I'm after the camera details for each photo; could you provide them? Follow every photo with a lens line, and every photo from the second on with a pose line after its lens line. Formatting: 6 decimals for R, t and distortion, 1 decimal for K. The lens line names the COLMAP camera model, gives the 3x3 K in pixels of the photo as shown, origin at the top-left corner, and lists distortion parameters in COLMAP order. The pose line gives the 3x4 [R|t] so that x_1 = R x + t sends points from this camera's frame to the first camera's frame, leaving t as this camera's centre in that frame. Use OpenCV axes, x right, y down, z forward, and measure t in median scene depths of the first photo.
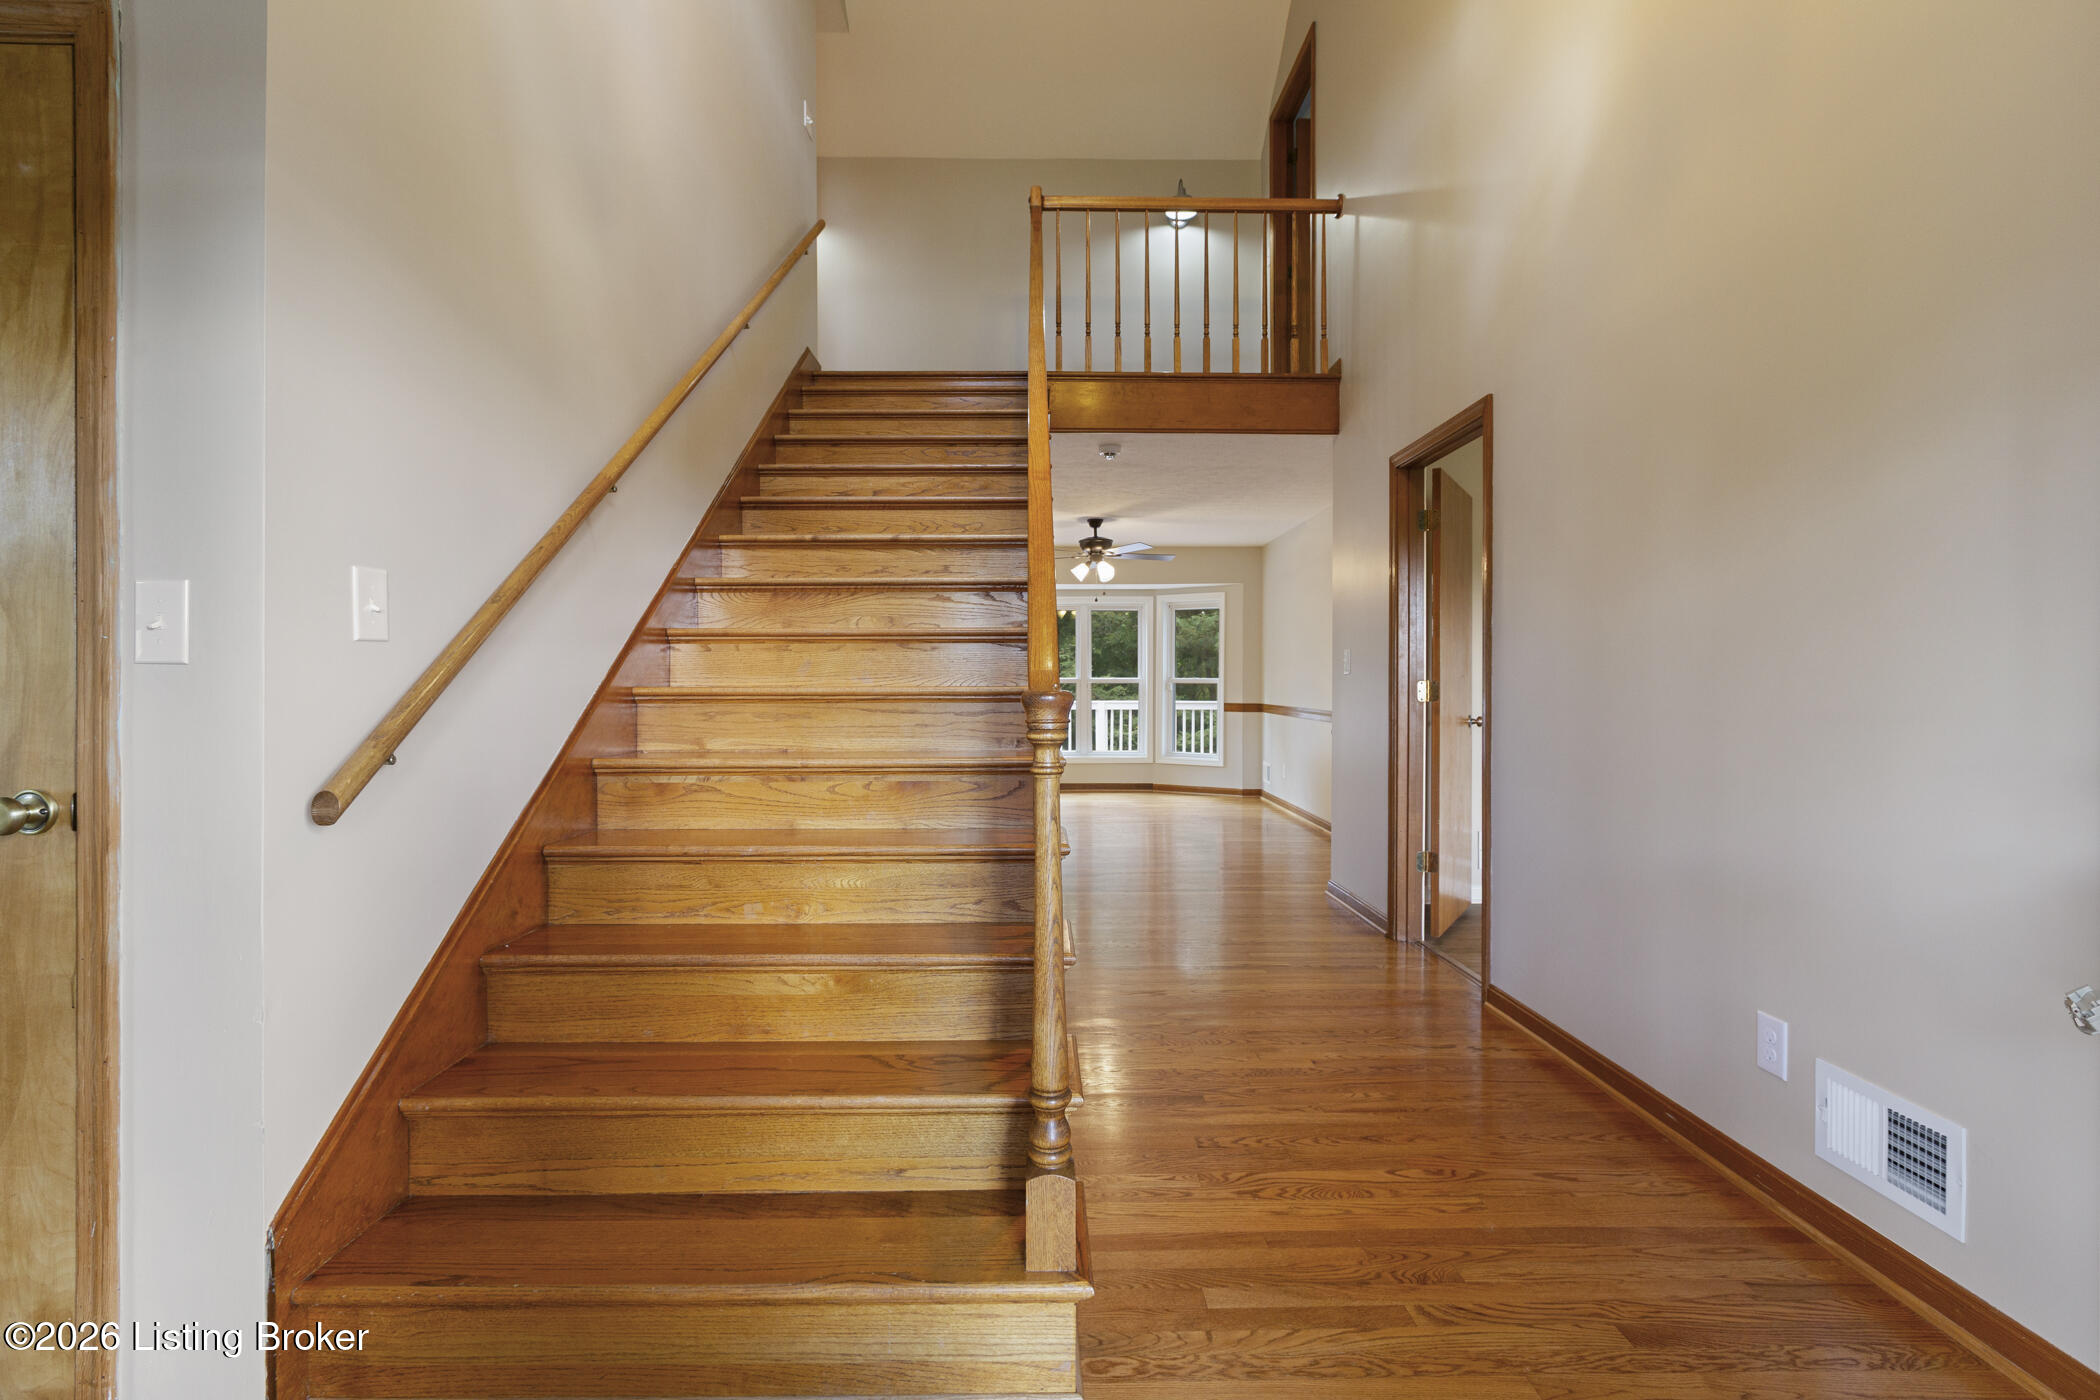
lens RADIAL K [[945.4, 0, 1043.2], [0, 945.4, 675.7], [0, 0, 1]] dist [0.001018, -0.001316]
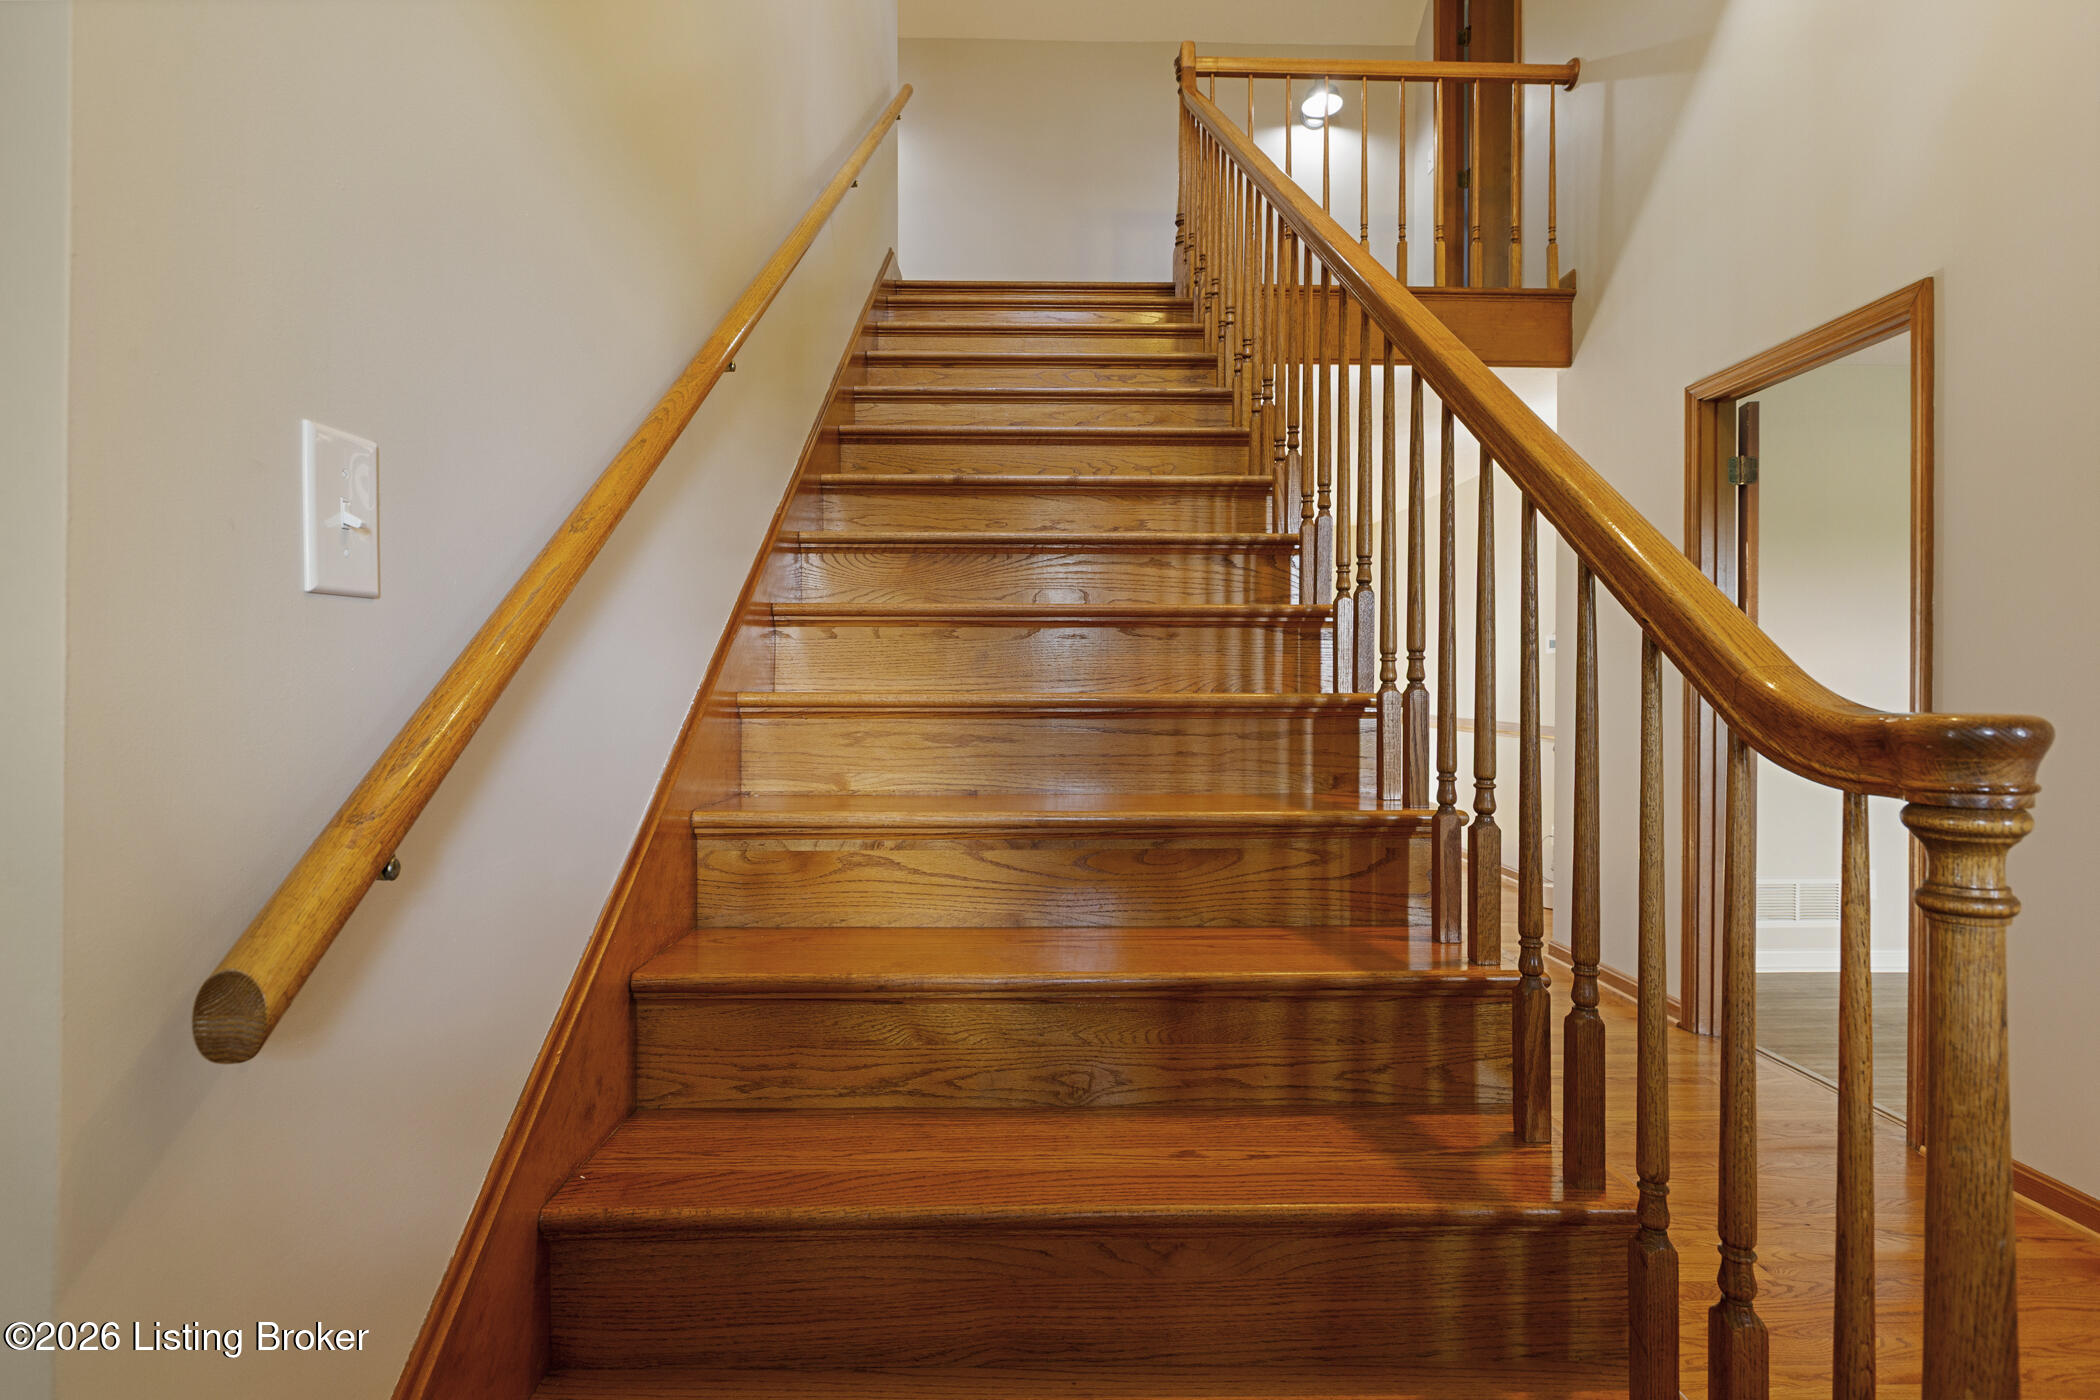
lens RADIAL K [[1029.1, 0, 1049.9], [0, 1029.1, 669.3], [0, 0, 1]] dist [-0.005162, 0.000288]
pose [[0.999981, 0.002263, 0.005749, -0.190665], [-0.002213, 0.999959, -0.008786, 0.001478], [-0.005768, 0.008773, 0.999945, 0.258024]]
